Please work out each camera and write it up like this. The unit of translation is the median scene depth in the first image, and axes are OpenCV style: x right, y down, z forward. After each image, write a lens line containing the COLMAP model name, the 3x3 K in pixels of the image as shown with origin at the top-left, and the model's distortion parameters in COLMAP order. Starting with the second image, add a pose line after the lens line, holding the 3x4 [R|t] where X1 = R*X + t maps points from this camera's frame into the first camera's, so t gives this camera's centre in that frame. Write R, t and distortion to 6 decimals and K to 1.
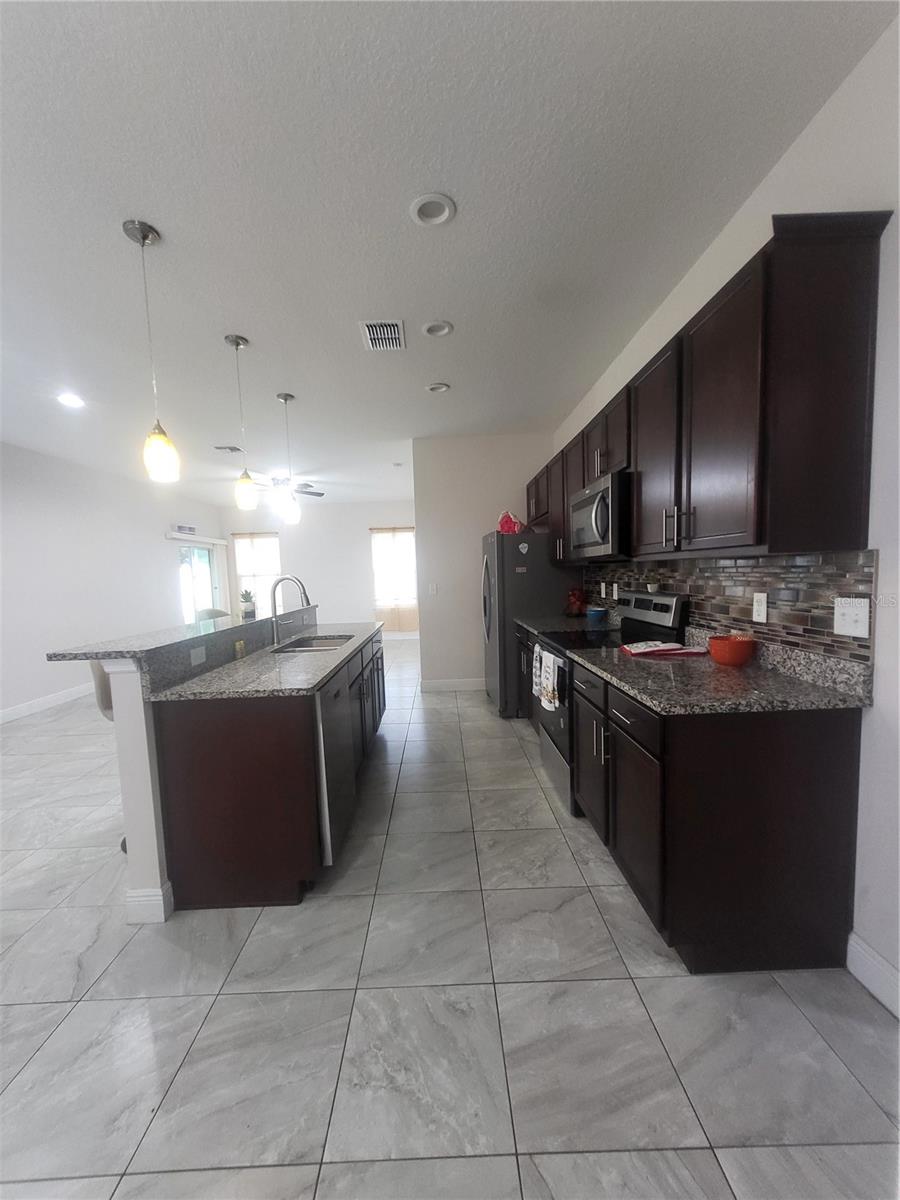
lens RADIAL K [[470.4, 0, 440.5], [0, 470.4, 603.7], [0, 0, 1]] dist [0.002486, 0.001488]
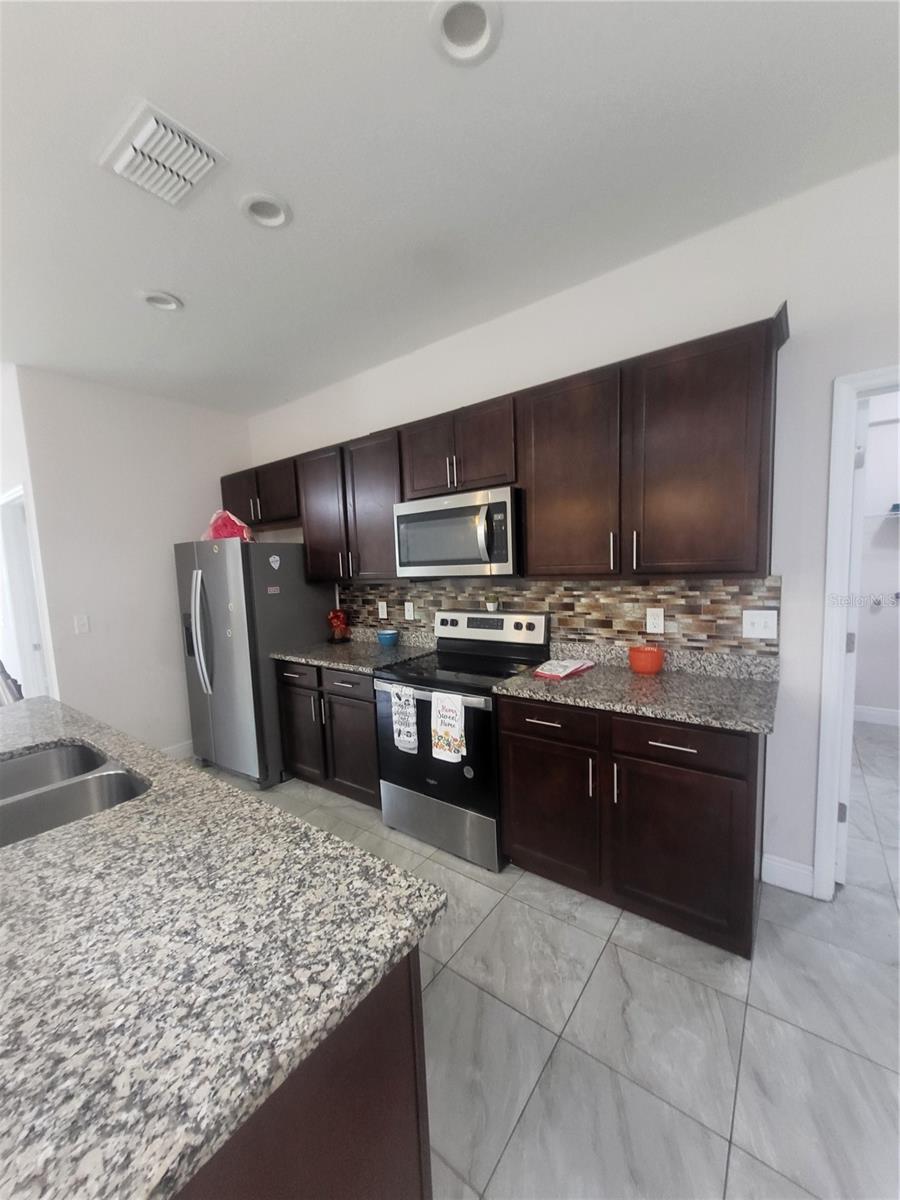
lens RADIAL K [[470.4, 0, 446.6], [0, 470.4, 608.7], [0, 0, 1]] dist [0.002486, 0.001488]
pose [[0.612595, -0.070265, 0.787268, -0.583203], [0.075147, 0.996706, 0.030484, -0.098746], [-0.786817, 0.040486, 0.615857, 0.689370]]
